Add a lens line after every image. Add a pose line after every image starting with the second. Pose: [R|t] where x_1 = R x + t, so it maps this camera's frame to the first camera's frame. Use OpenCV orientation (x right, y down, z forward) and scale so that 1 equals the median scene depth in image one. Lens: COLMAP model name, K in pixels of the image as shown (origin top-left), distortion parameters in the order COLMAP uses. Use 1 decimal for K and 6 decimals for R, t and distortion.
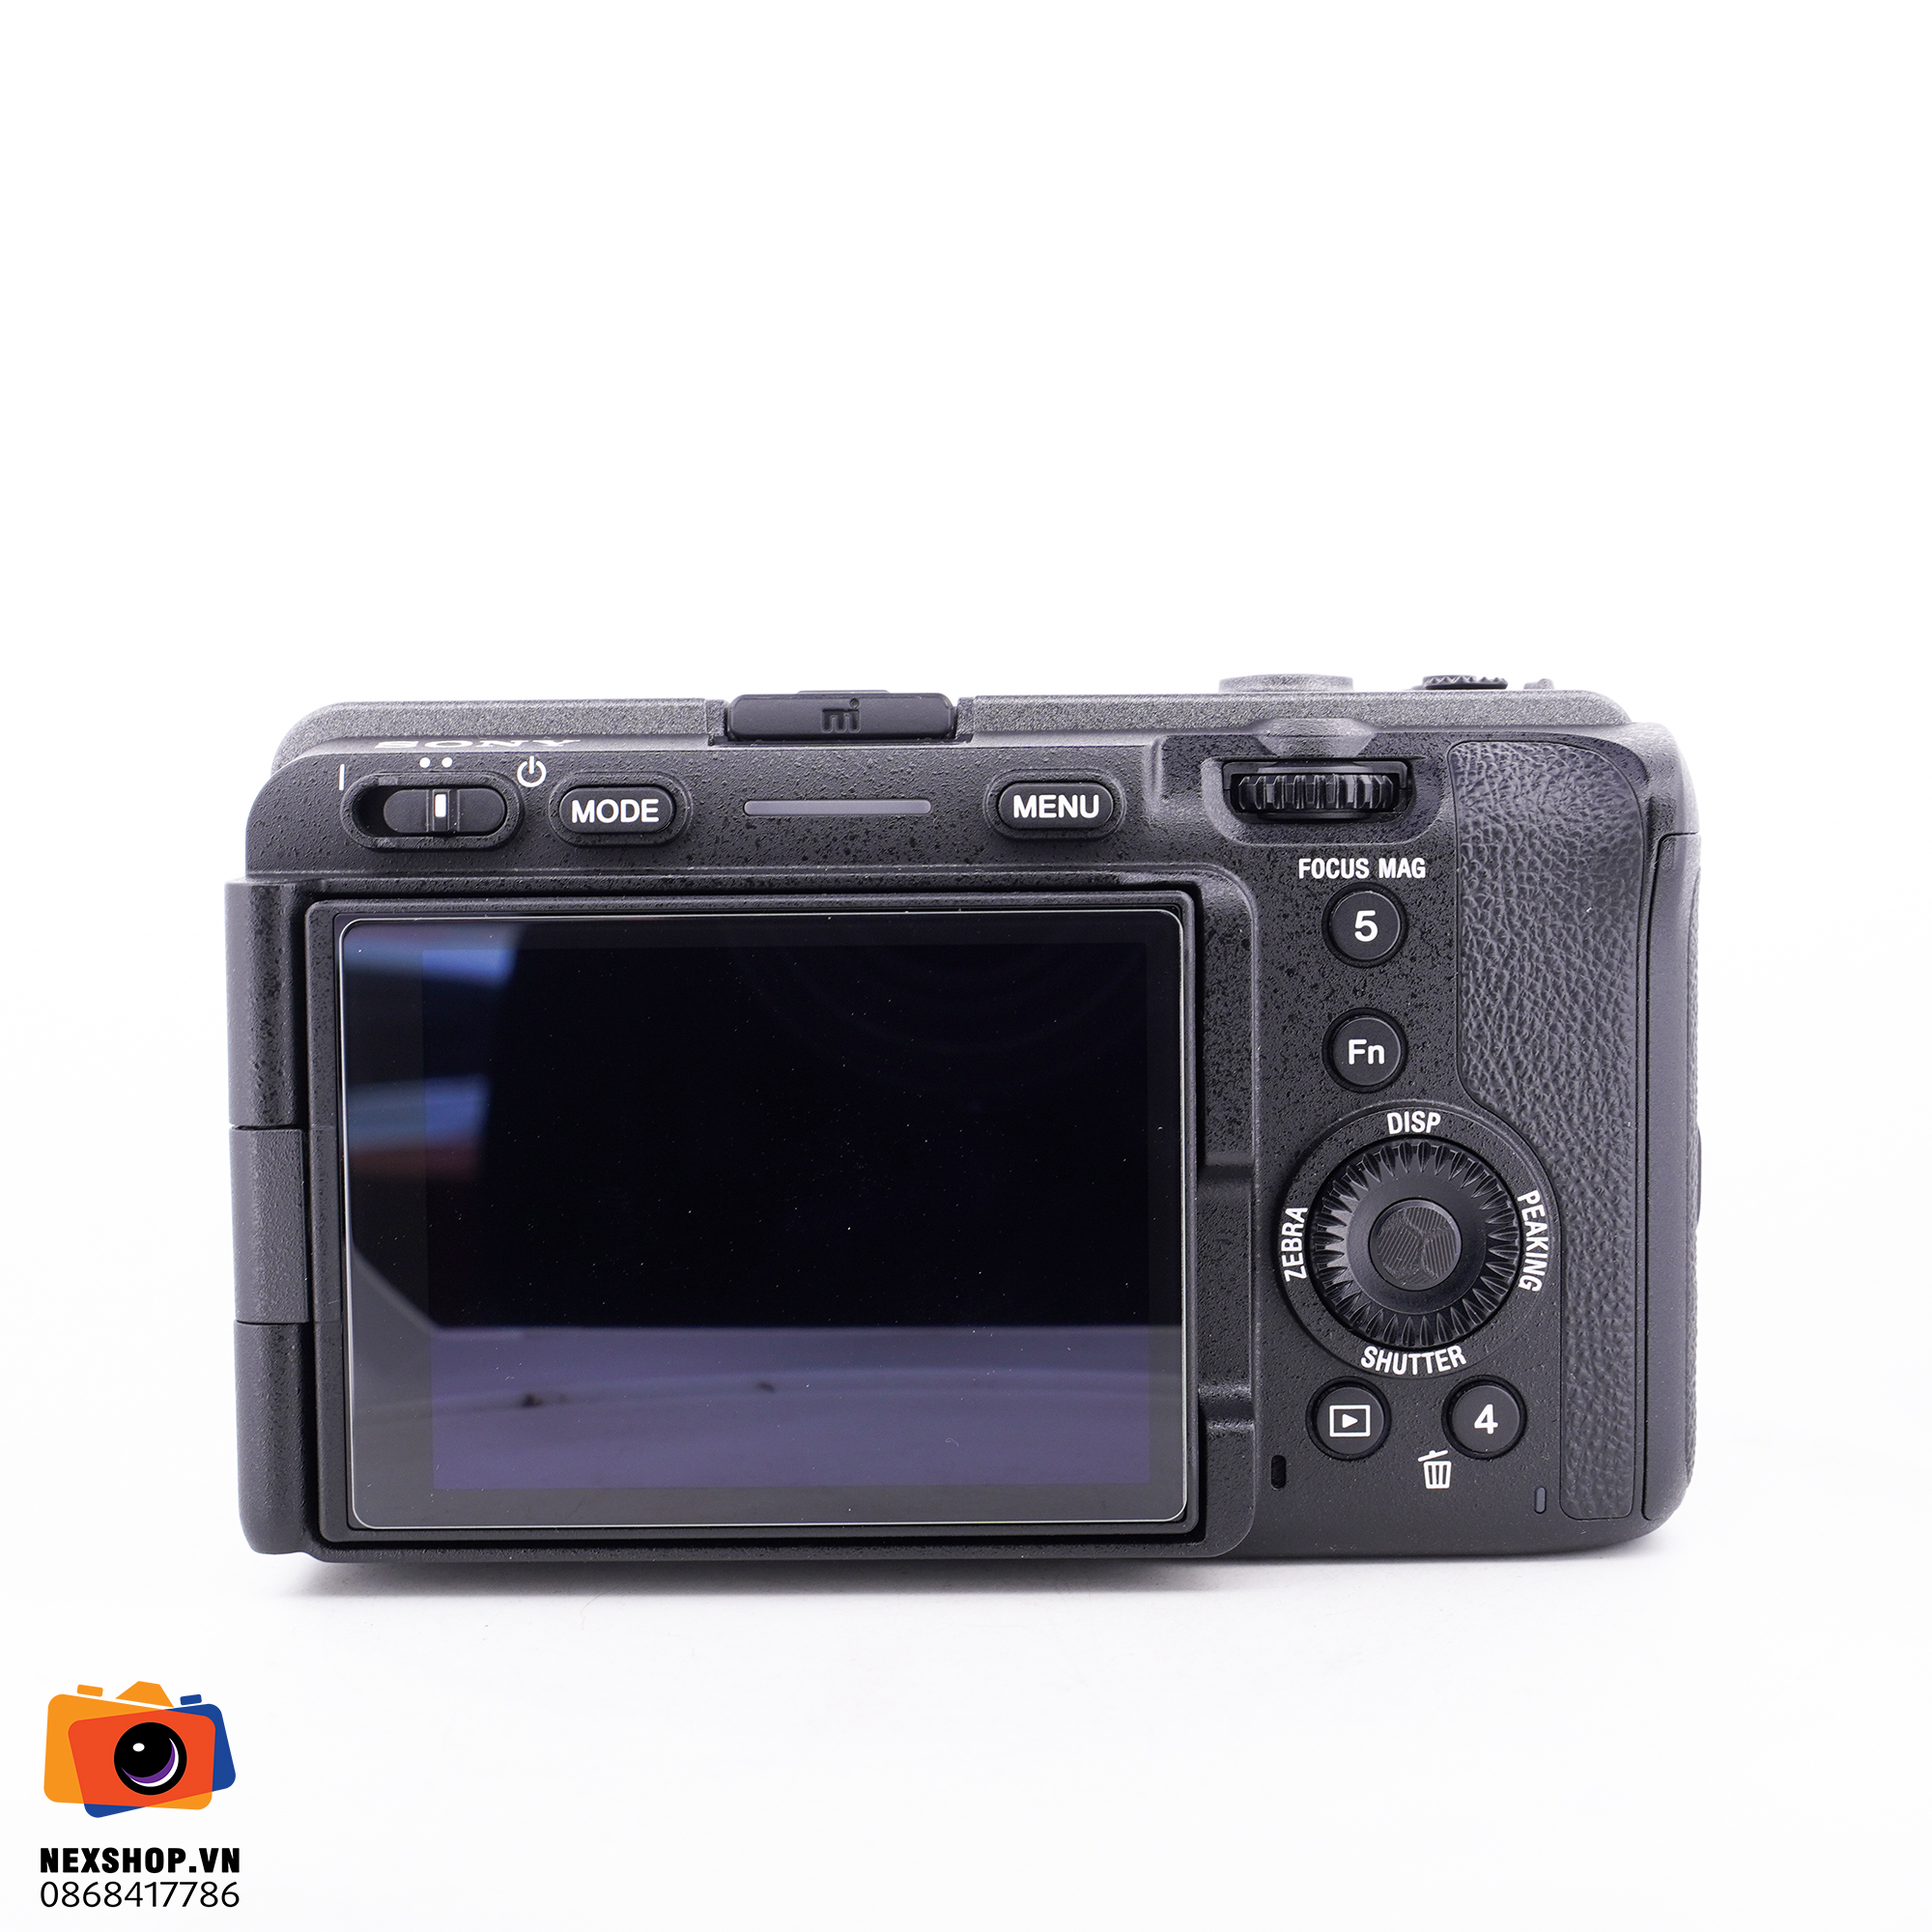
lens RADIAL K [[2734.4, 0, 966.0], [0, 2734.4, 966.0], [0, 0, 1]] dist [-0.011977, -0.000815]
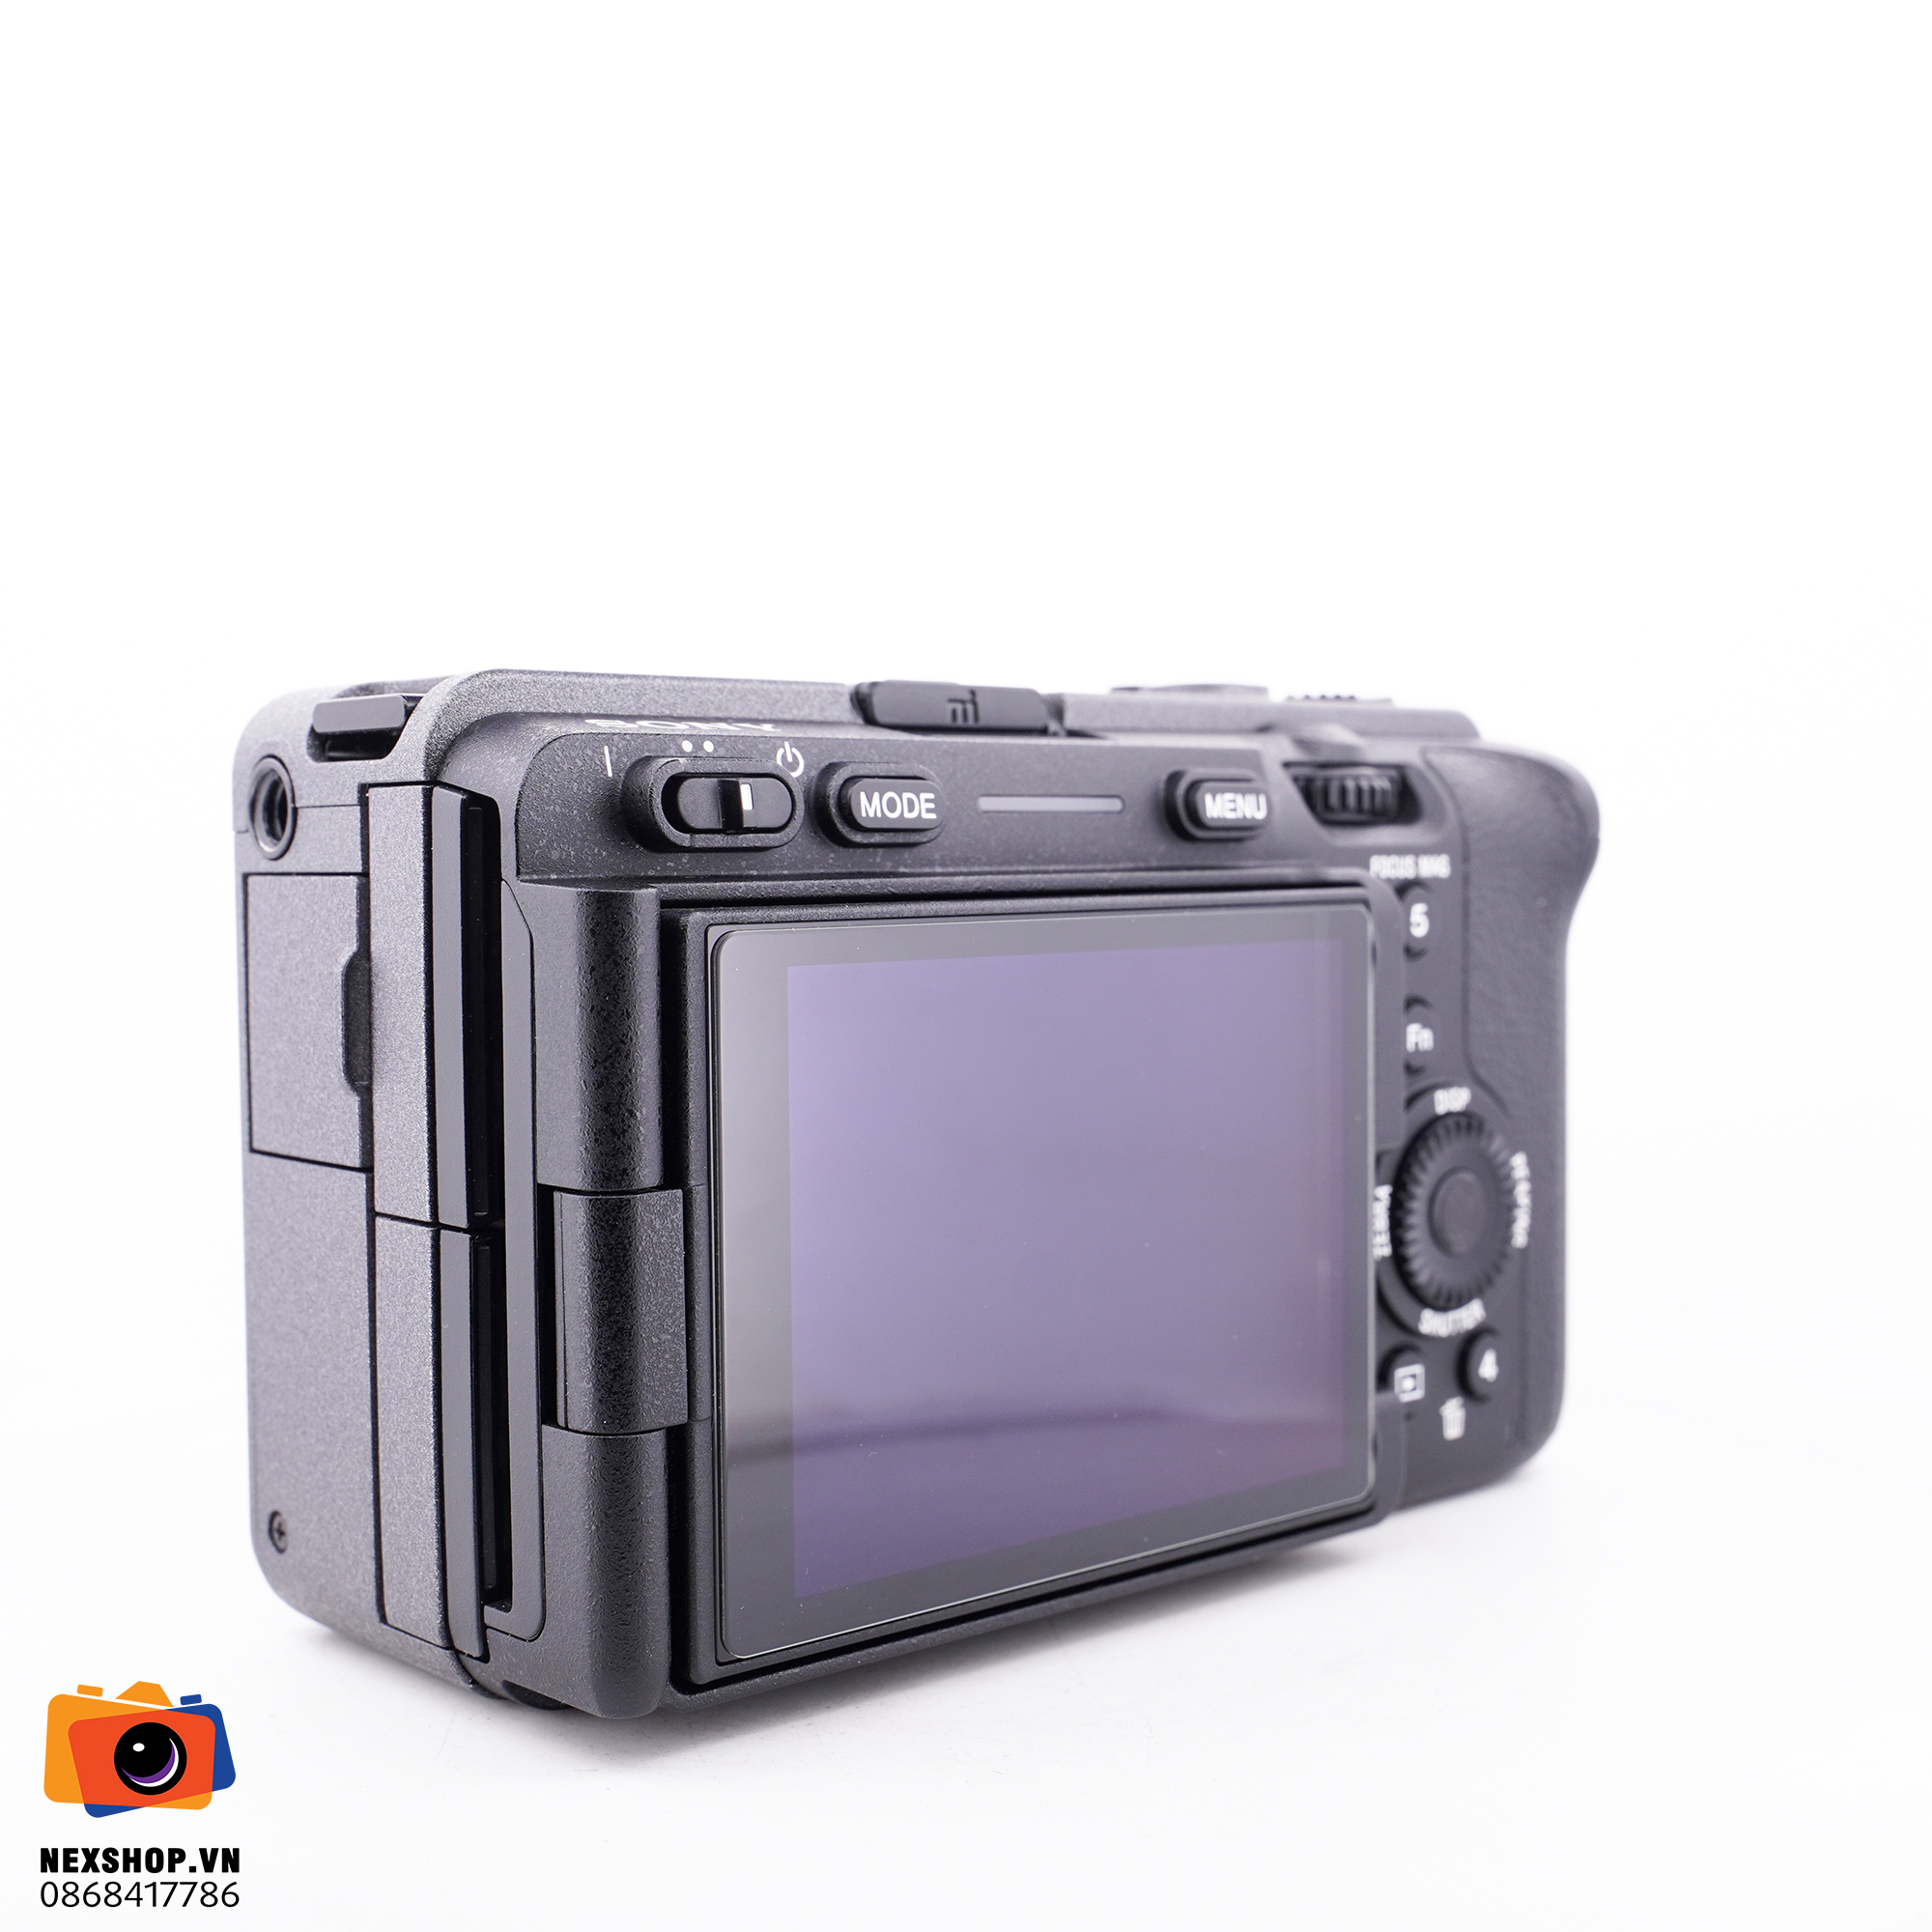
lens RADIAL K [[2734.4, 0, 966.0], [0, 2734.4, 966.0], [0, 0, 1]] dist [-0.011977, -0.000815]
pose [[0.749849, -0.028150, 0.661010, -0.695430], [0.031236, 0.999487, 0.007129, -0.009864], [-0.660871, 0.015302, 0.750343, 0.311593]]
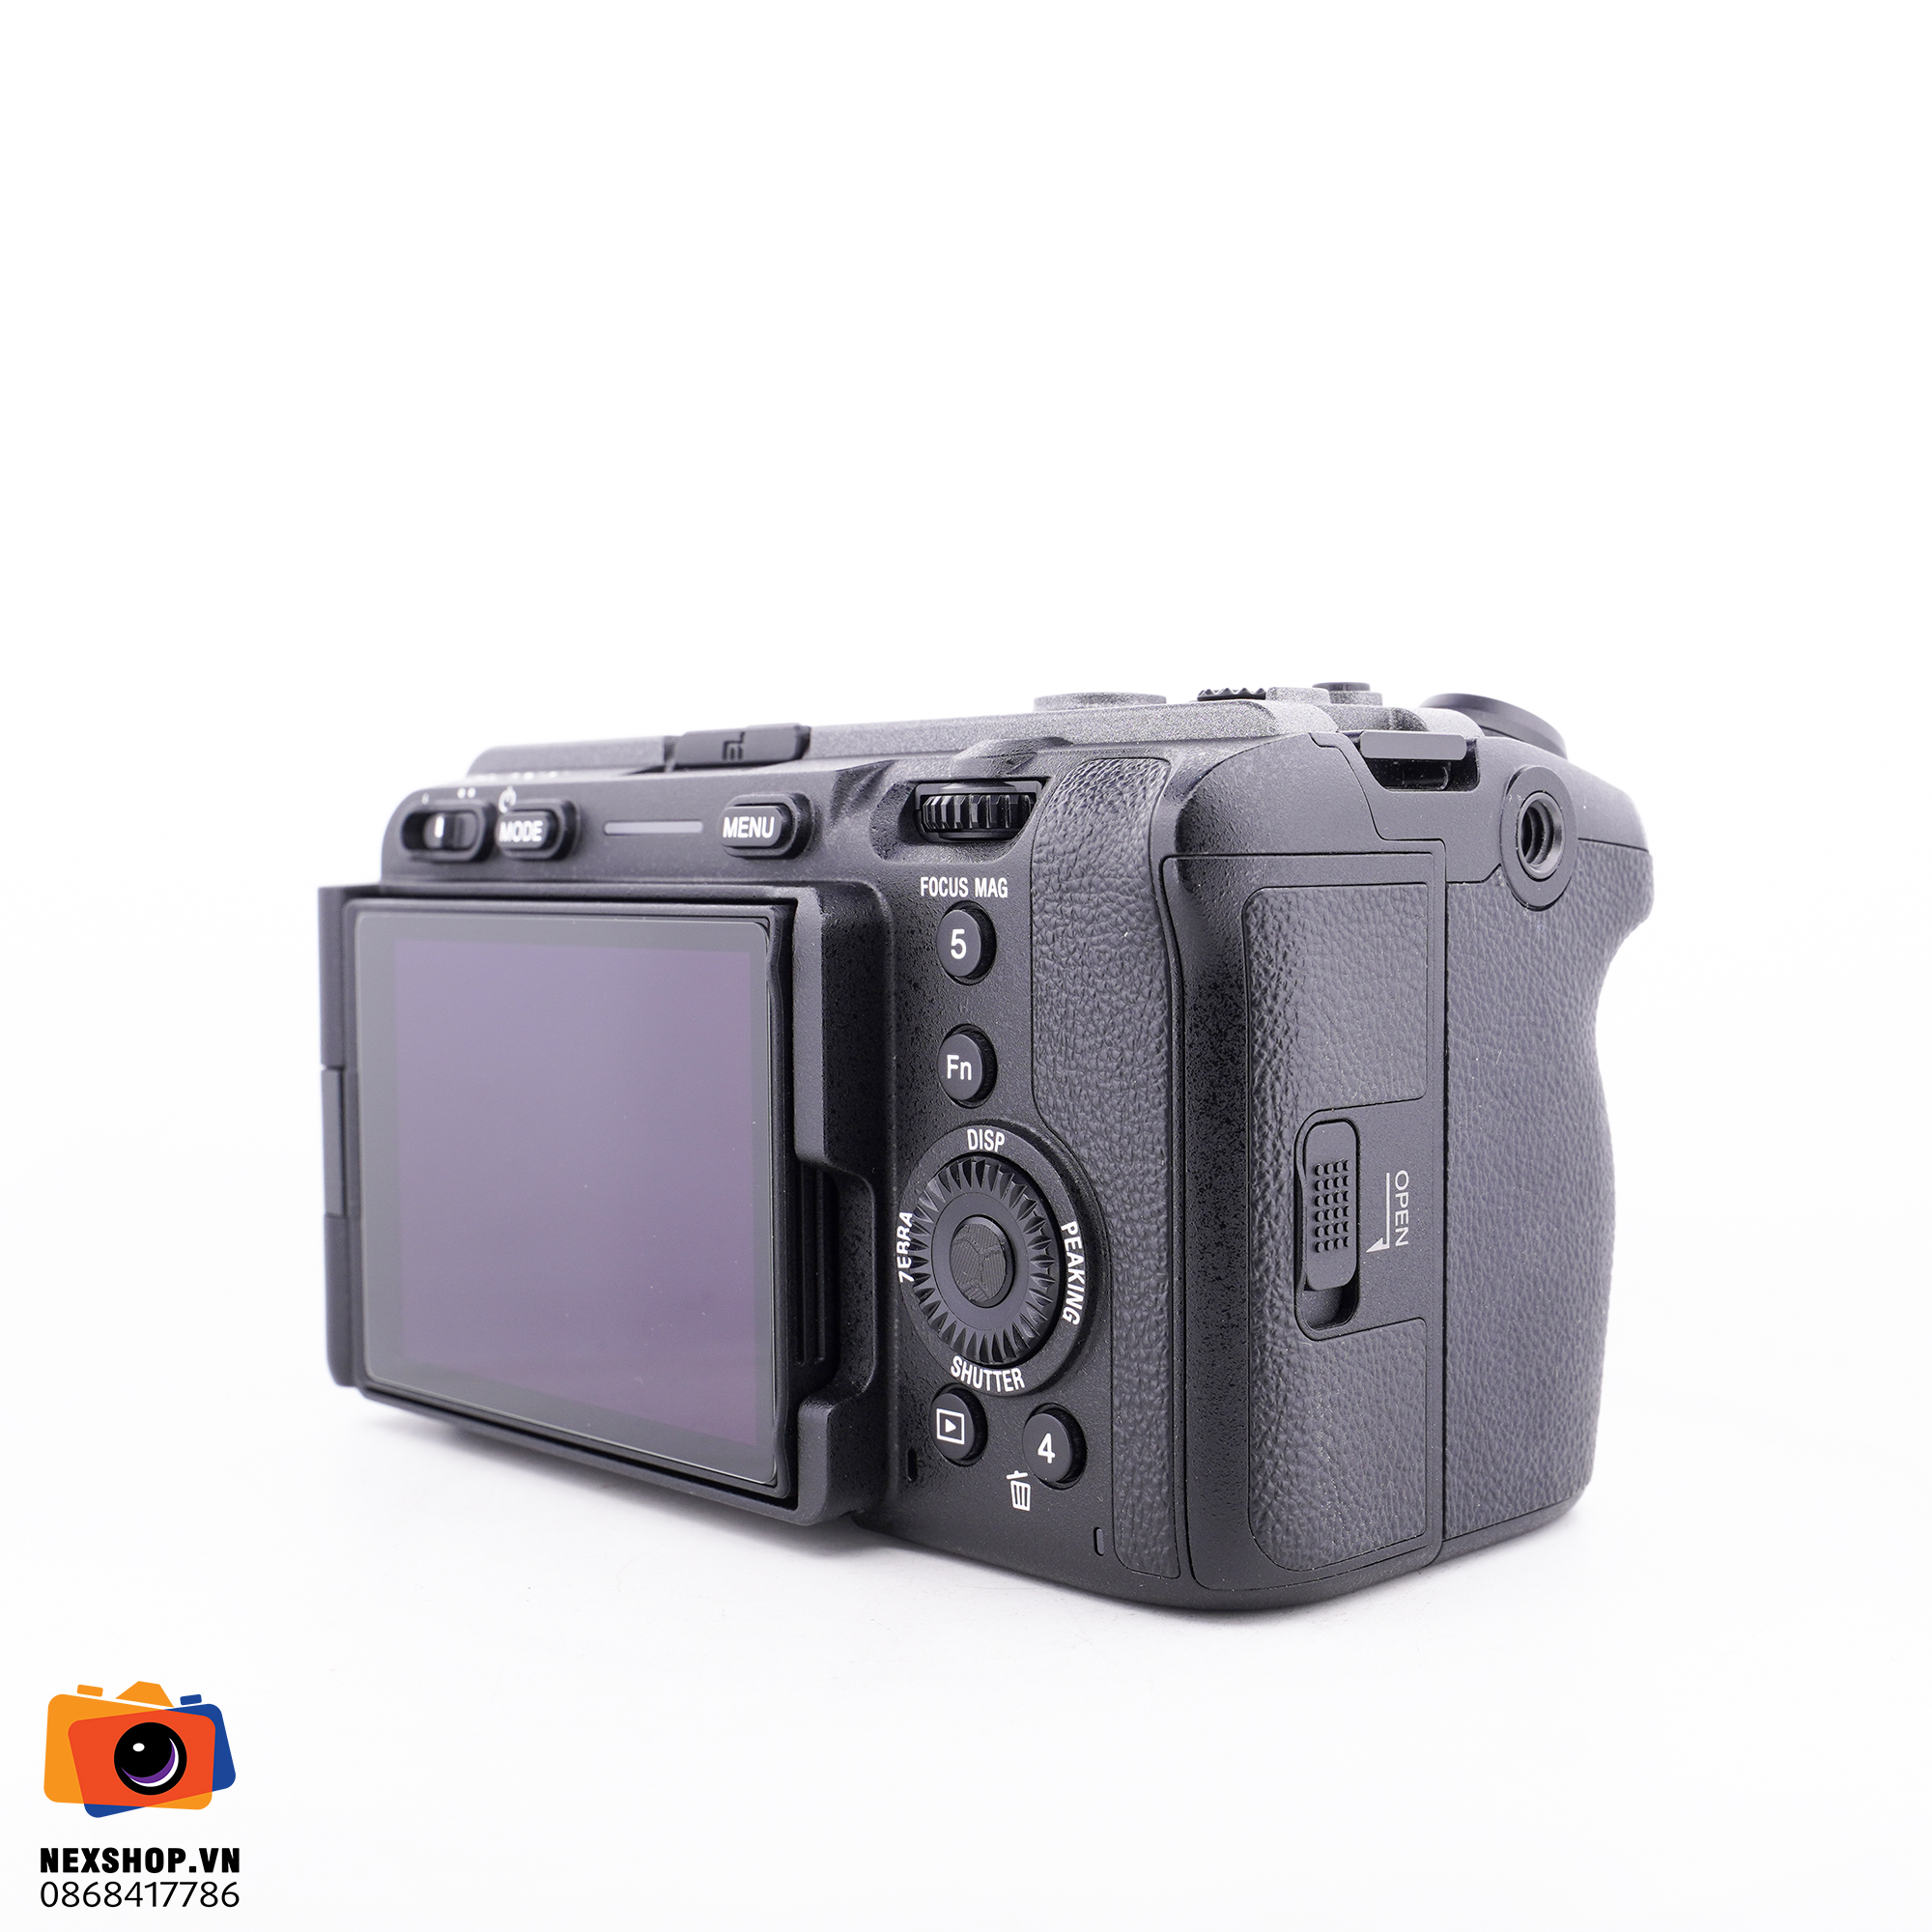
lens RADIAL K [[2576.3, 0, 966.0], [0, 2576.3, 966.0], [0, 0, 1]] dist [-0.013476, 0.001082]
pose [[0.695366, 0.037556, -0.717673, 0.835456], [-0.031425, 0.999267, 0.021844, -0.027419], [0.717968, 0.007364, 0.696037, 0.332934]]
